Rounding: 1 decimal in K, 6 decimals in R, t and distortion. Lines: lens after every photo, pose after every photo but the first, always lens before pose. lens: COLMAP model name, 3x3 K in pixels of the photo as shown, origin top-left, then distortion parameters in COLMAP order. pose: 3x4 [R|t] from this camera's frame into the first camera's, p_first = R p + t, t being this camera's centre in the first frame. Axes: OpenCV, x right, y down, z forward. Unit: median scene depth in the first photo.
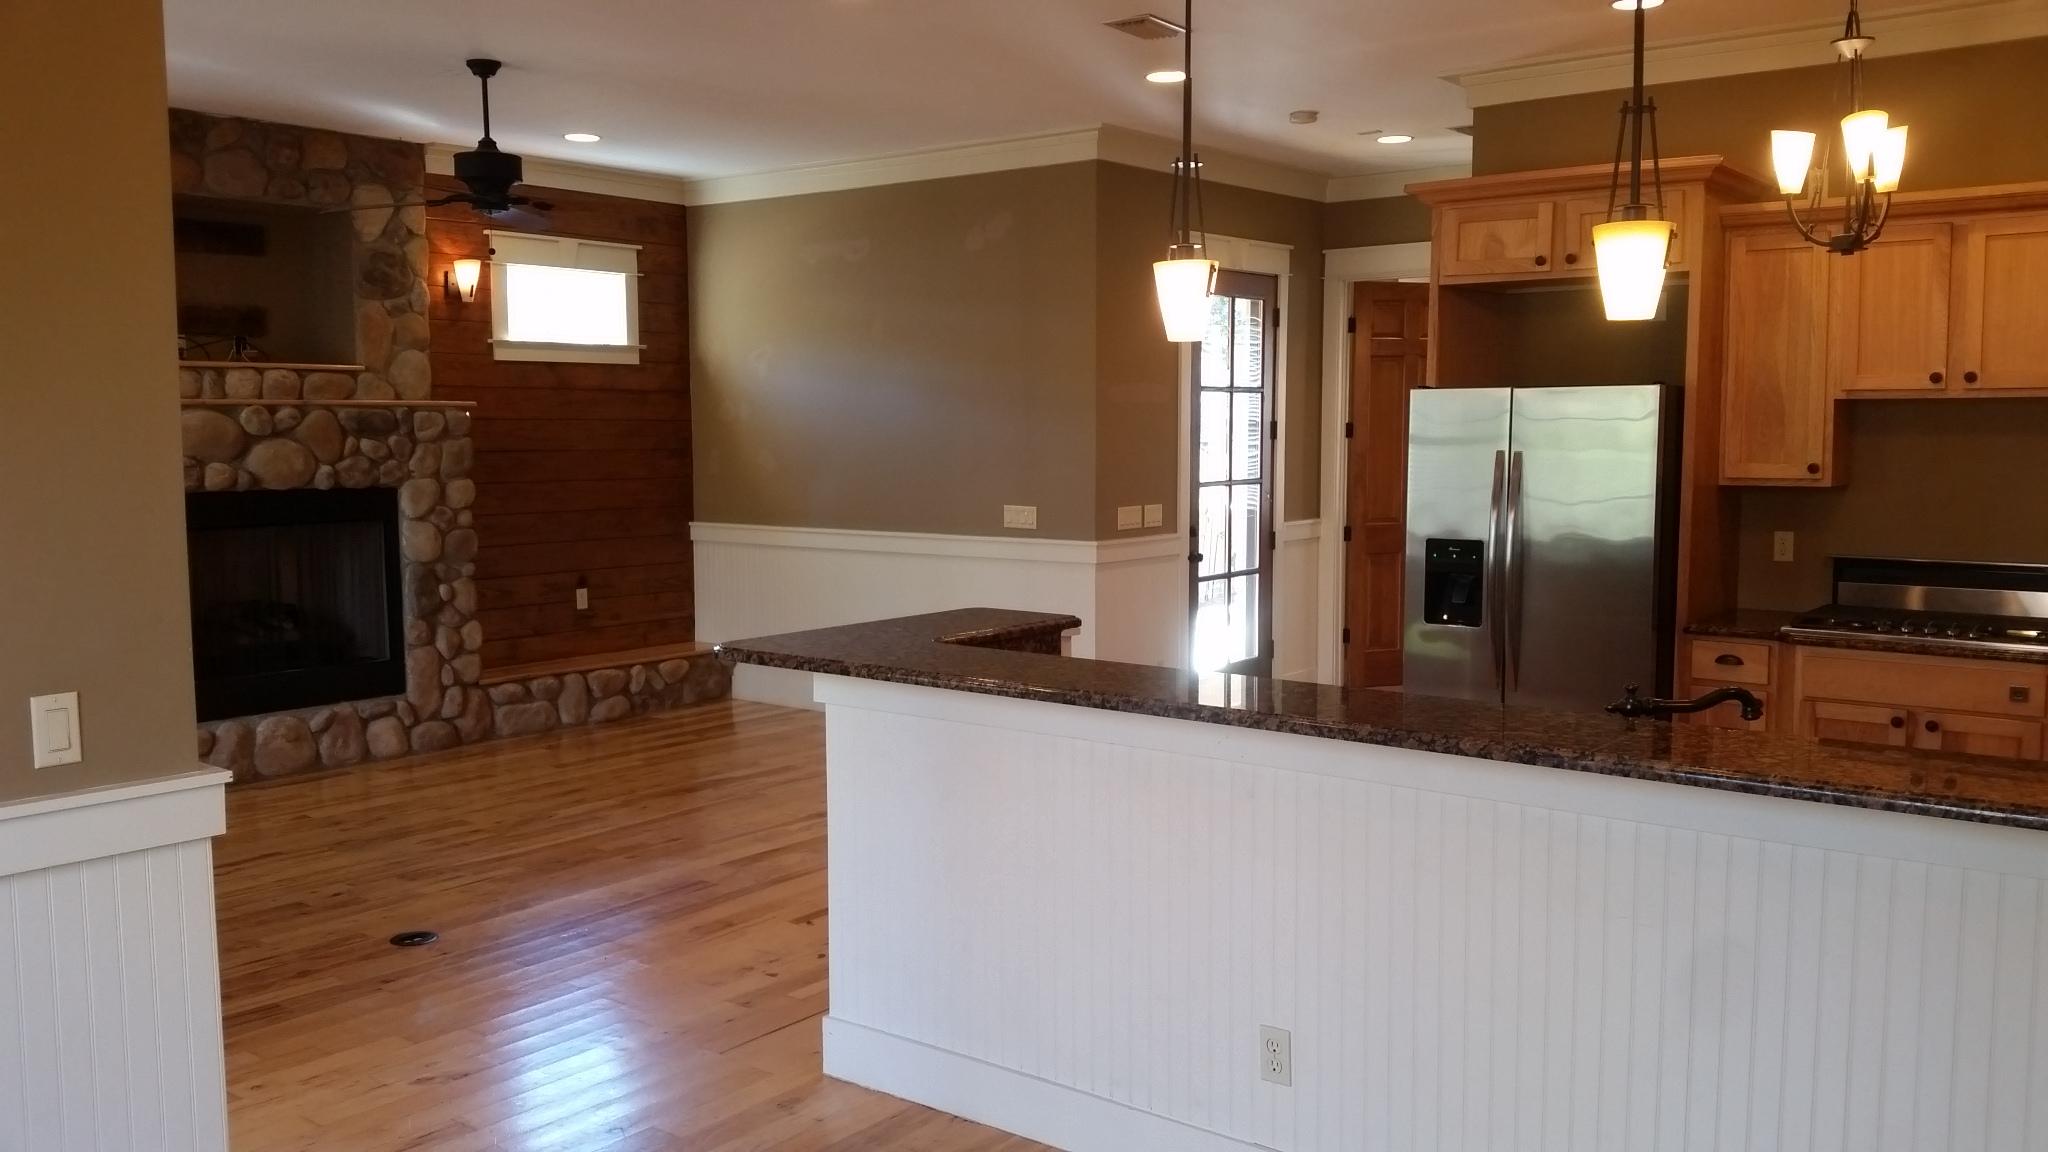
lens RADIAL K [[1685.4, 0, 1030.6], [0, 1685.4, 578.5], [0, 0, 1]] dist [0.109042, -0.198767]
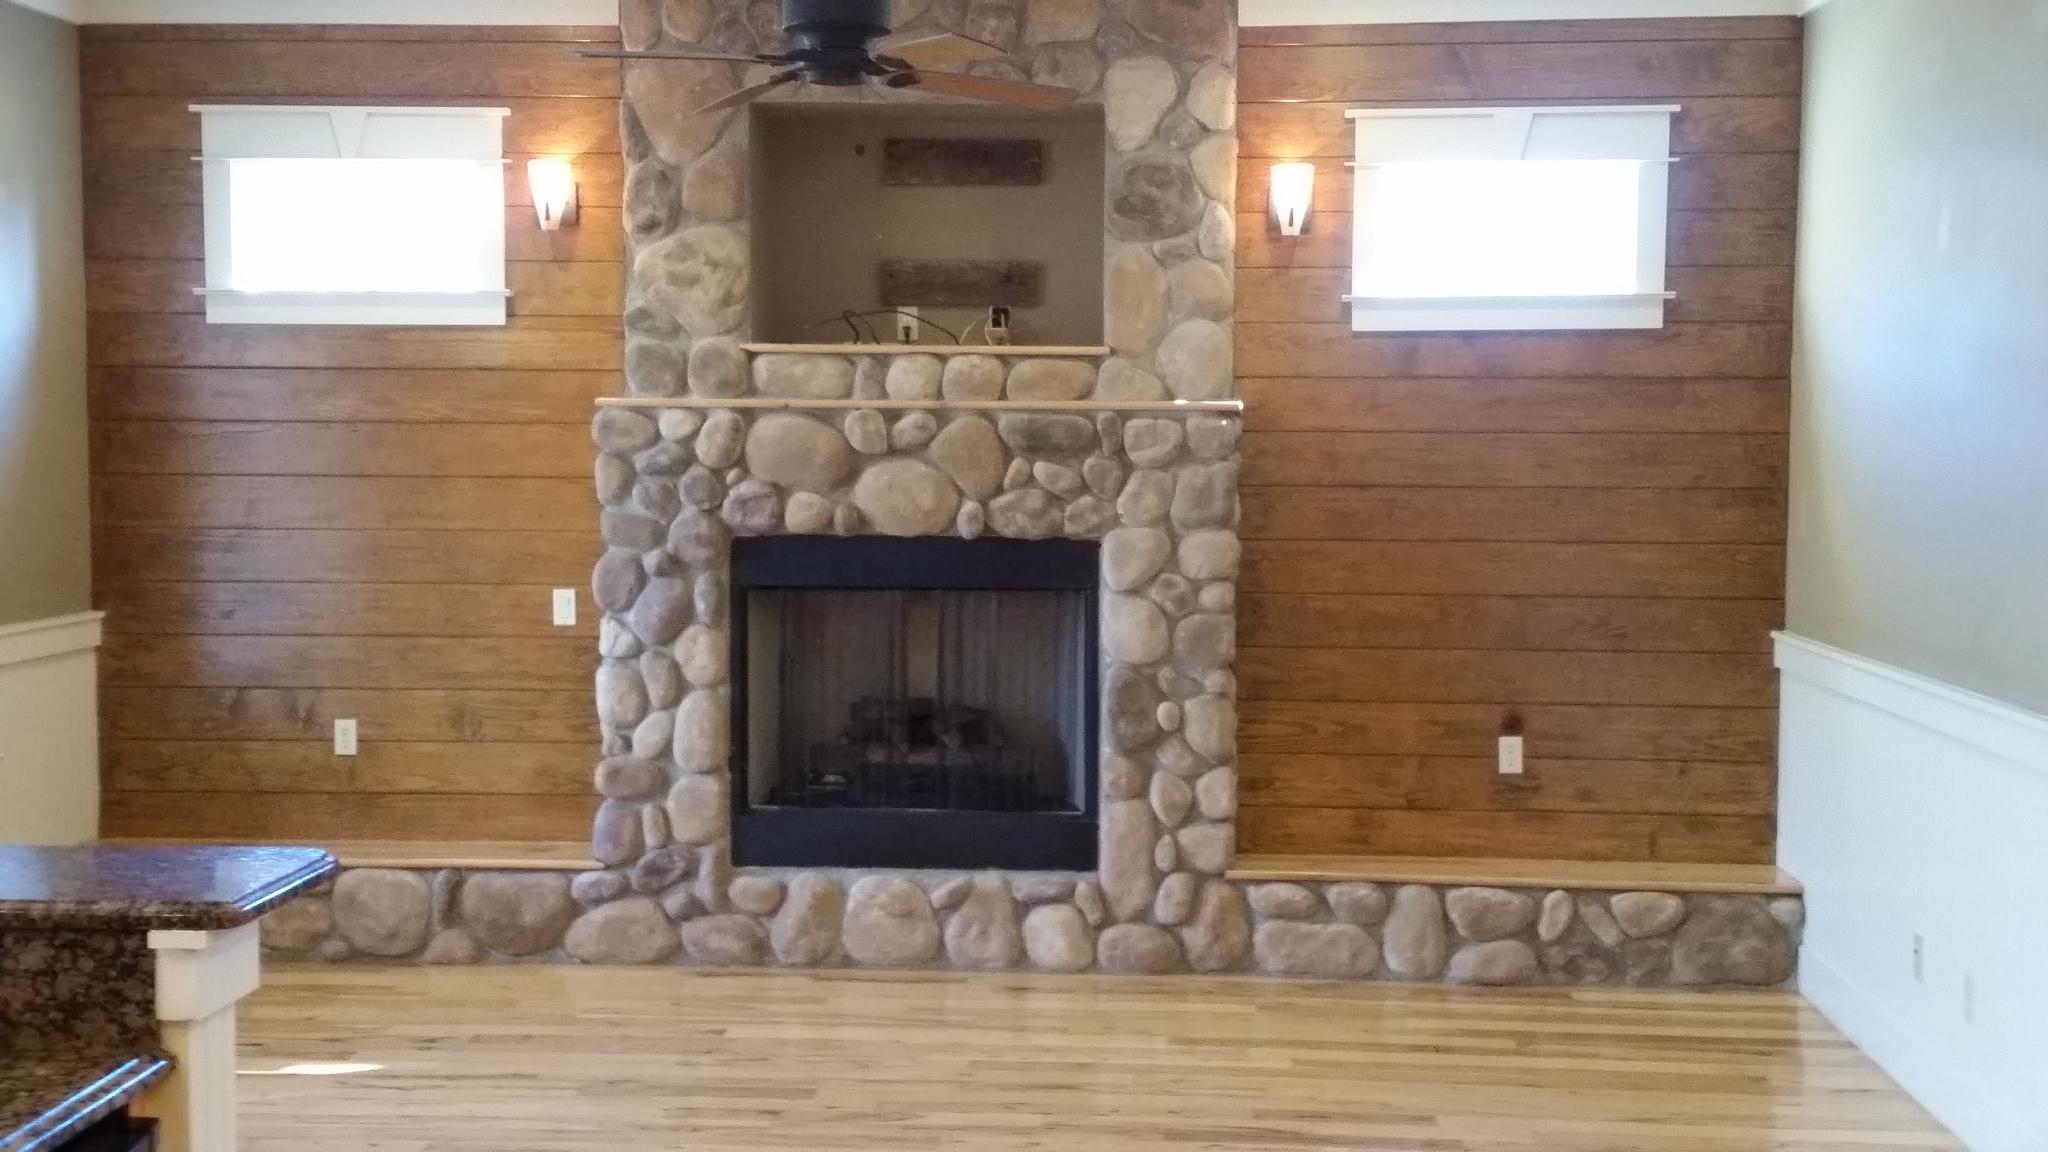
lens RADIAL K [[2479.7, 0, 1019.6], [0, 2479.7, 583.3], [0, 0, 1]] dist [0.156490, 0.000000]
pose [[0.566300, 0.055743, -0.822312, 0.349150], [-0.084160, 0.996406, 0.009586, -0.042678], [0.819891, 0.063777, 0.568956, 0.448529]]
